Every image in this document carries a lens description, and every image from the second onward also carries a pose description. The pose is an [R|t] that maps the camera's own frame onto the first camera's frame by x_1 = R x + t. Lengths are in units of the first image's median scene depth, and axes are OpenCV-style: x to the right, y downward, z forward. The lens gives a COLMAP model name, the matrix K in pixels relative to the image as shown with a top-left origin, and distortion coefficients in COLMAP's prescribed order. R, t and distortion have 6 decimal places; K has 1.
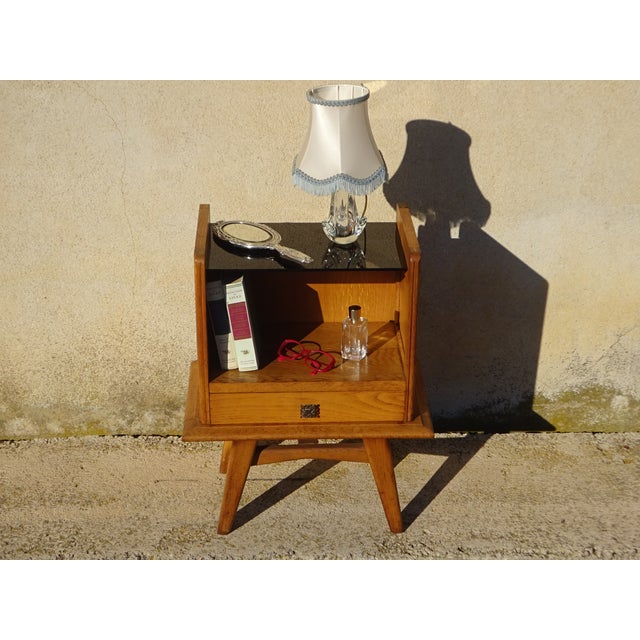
lens RADIAL K [[1338.1, 0, 321.6], [0, 1338.1, 332.7], [0, 0, 1]] dist [0.007565, 0.000000]
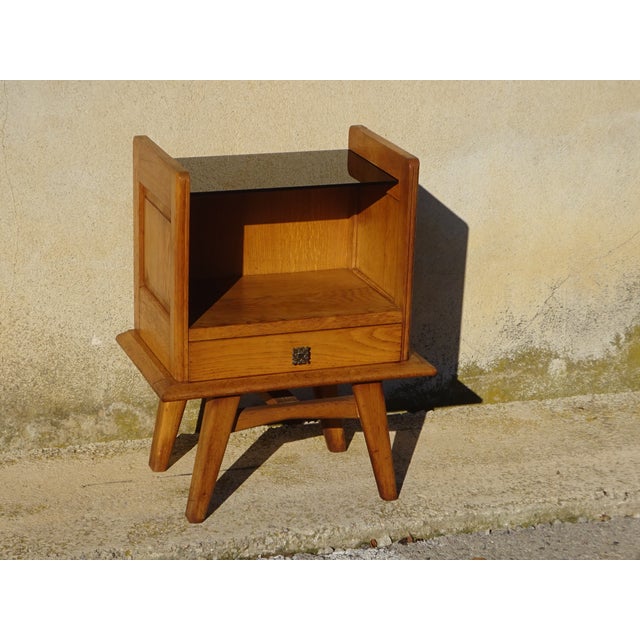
lens RADIAL K [[1864.9, 0, 321.1], [0, 1864.9, 325.6], [0, 0, 1]] dist [0.049626, 0.000000]
pose [[0.950890, -0.076747, 0.299863, -0.339476], [0.114365, 0.987334, -0.109961, 0.165524], [-0.287626, 0.138855, 0.947624, -0.146246]]
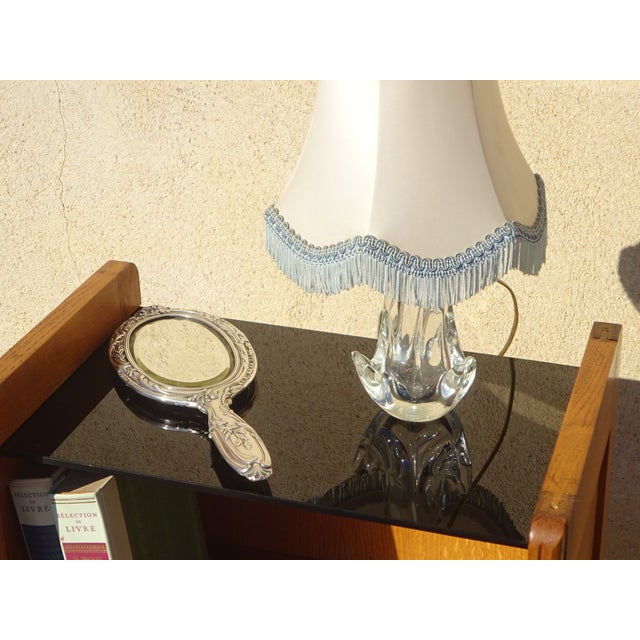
lens RADIAL K [[1338.1, 0, 325.5], [0, 1338.1, 321.9], [0, 0, 1]] dist [0.007565, 0.000000]
pose [[0.937553, 0.136031, -0.320141, 0.103777], [-0.132904, 0.990622, 0.031706, -0.097446], [0.321452, 0.012822, 0.946839, 0.621173]]
